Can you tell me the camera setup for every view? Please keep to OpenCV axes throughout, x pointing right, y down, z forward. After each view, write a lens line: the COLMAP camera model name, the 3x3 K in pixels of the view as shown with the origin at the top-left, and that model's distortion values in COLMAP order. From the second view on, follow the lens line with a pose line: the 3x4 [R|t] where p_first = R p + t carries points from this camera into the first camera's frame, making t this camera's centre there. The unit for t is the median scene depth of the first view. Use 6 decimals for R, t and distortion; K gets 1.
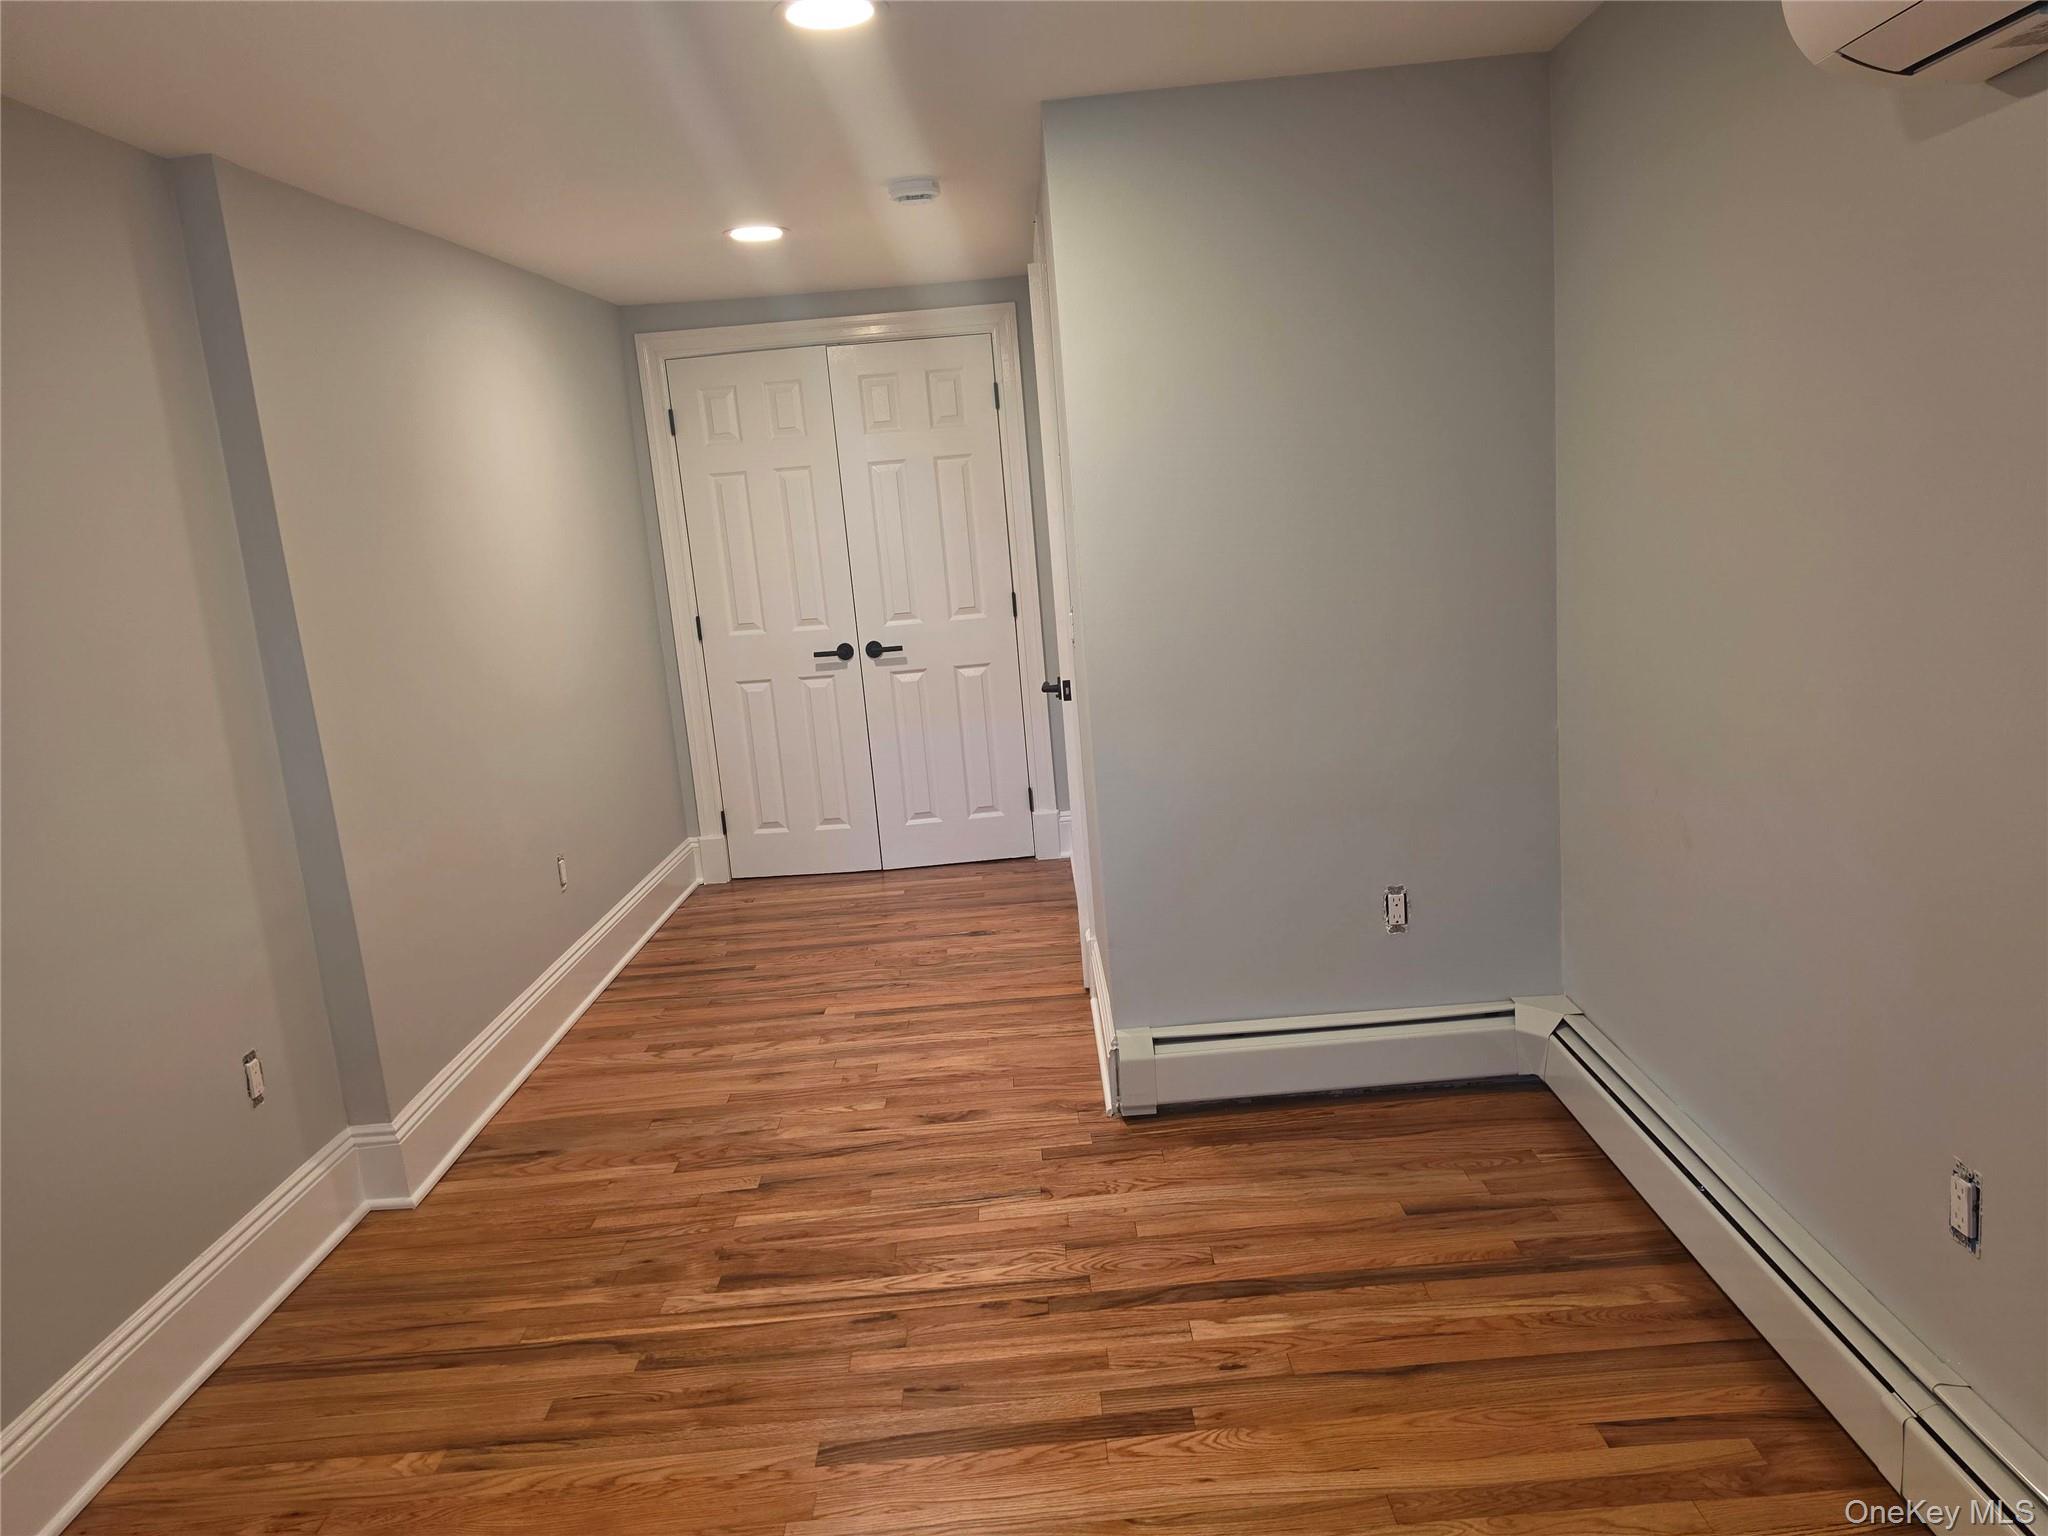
lens RADIAL K [[1406.1, 0, 1031.3], [0, 1406.1, 767.2], [0, 0, 1]] dist [0.090880, -0.171384]
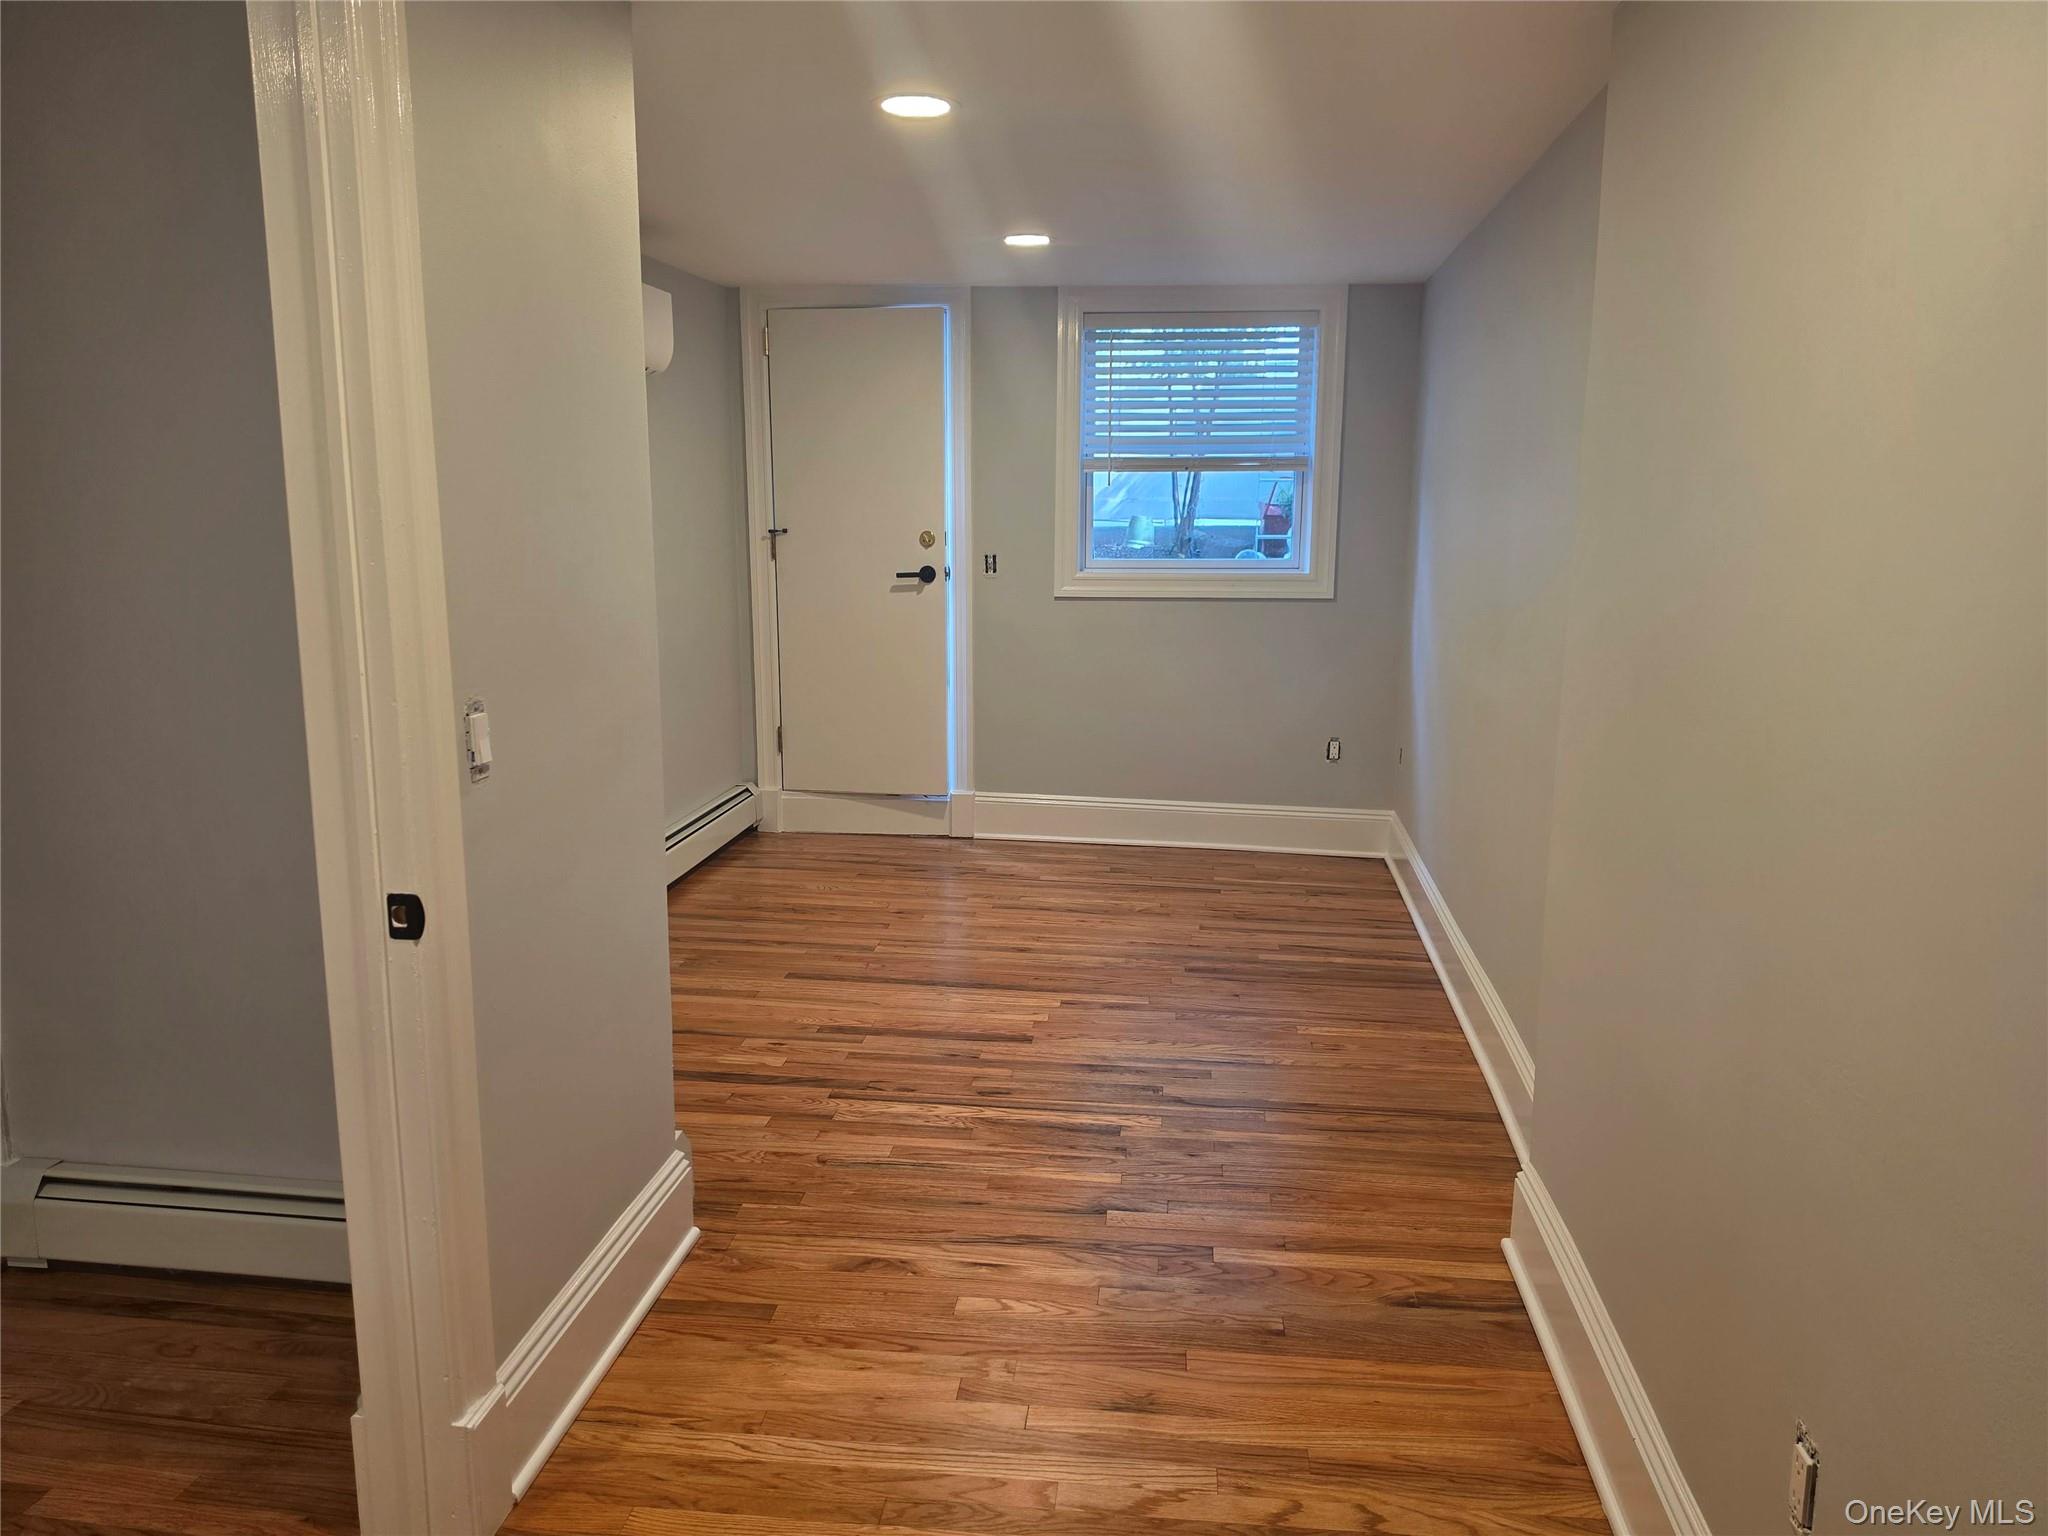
lens RADIAL K [[1406.1, 0, 1031.3], [0, 1406.1, 767.2], [0, 0, 1]] dist [0.090880, -0.171384]
pose [[-0.989022, 0.052409, 0.138159, -0.301963], [0.097729, 0.933290, 0.345571, -0.314498], [-0.110832, 0.355280, -0.928166, 1.853973]]
